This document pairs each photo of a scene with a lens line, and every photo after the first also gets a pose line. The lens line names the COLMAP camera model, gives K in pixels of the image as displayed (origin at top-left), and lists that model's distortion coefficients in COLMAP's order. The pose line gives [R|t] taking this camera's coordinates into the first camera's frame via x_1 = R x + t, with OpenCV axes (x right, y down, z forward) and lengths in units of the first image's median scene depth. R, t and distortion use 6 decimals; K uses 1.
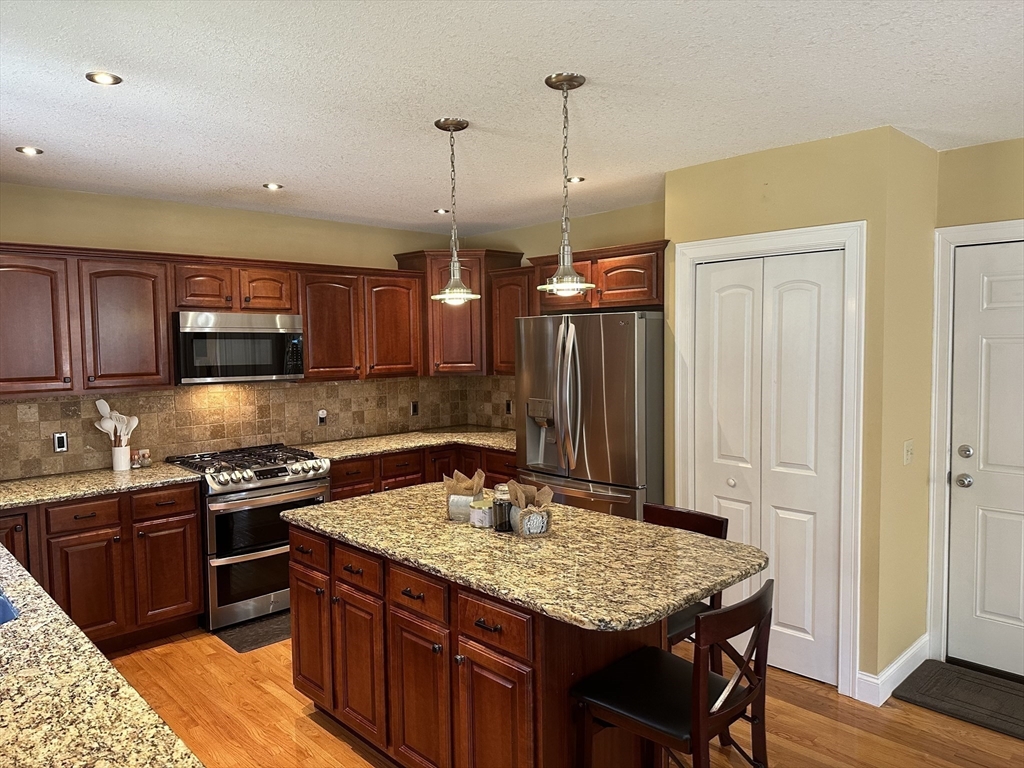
lens RADIAL K [[714.5, 0, 512.0], [0, 714.5, 384.0], [0, 0, 1]] dist [0.097576, -0.133307]
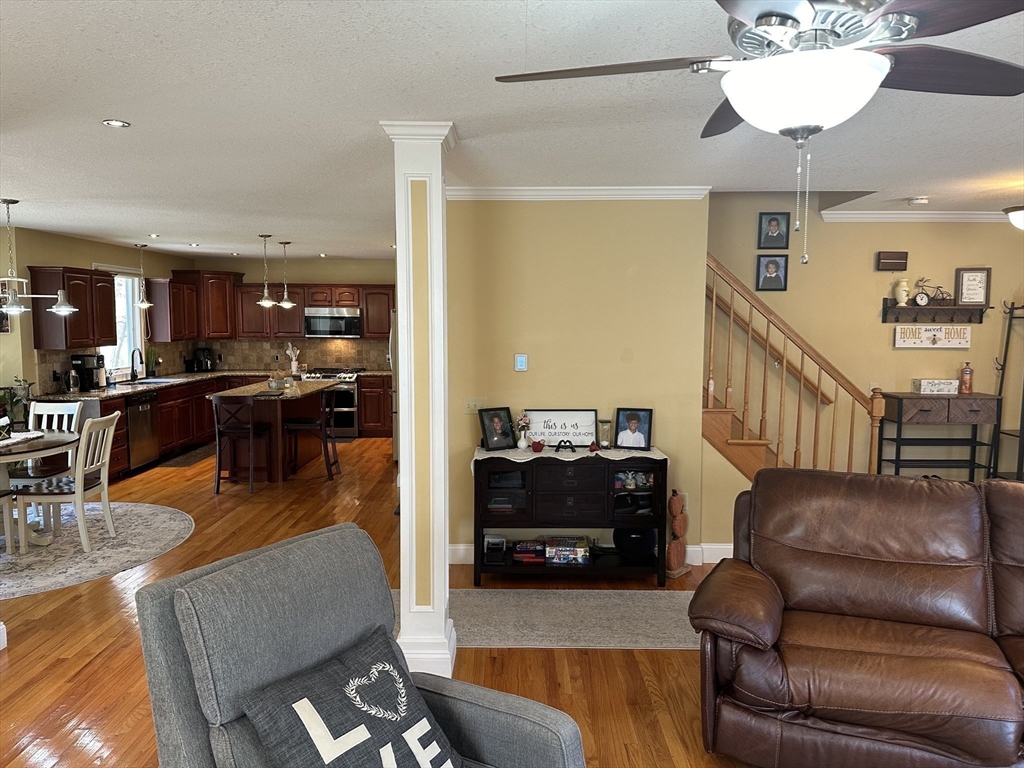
lens RADIAL K [[714.5, 0, 512.0], [0, 714.5, 384.0], [0, 0, 1]] dist [0.097576, -0.133307]
pose [[0.714549, 0.078619, -0.695154, 1.679921], [-0.057349, 0.996904, 0.053797, -0.011605], [0.697231, 0.001426, 0.716845, -0.249177]]
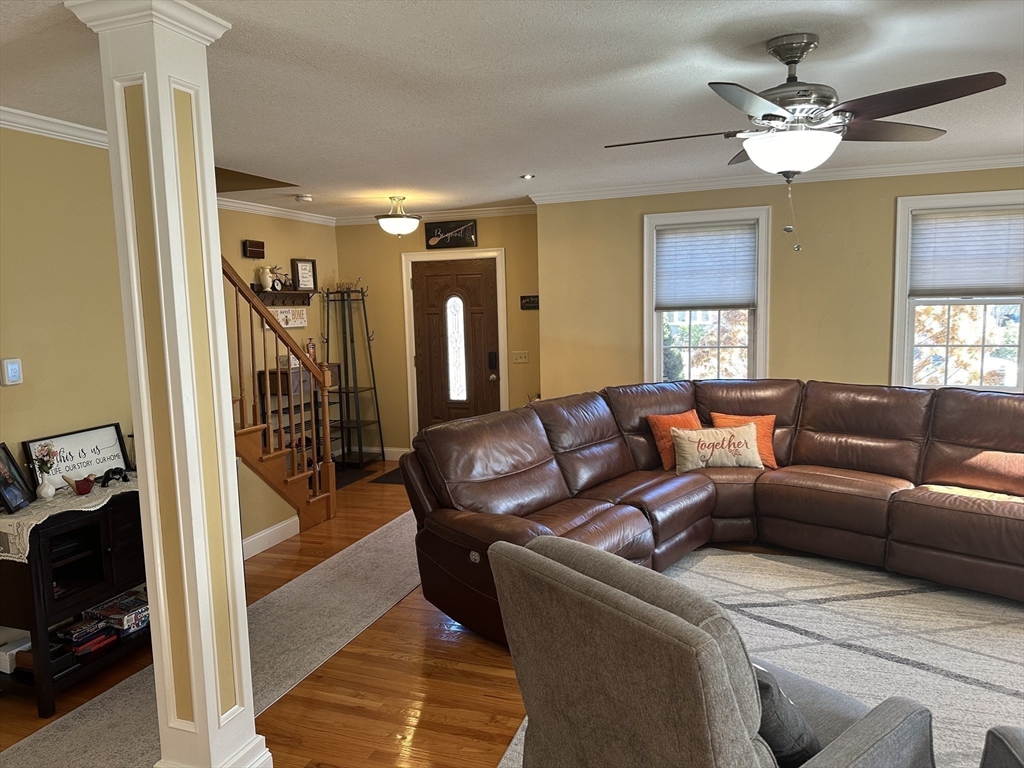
lens RADIAL K [[705.6, 0, 540.8], [0, 705.6, 380.7], [0, 0, 1]] dist [0.099860, -0.123358]
pose [[0.886229, -0.058587, 0.459528, 1.069961], [0.040095, 0.997949, 0.049907, 0.007871], [-0.461510, -0.025805, 0.886760, -0.339287]]
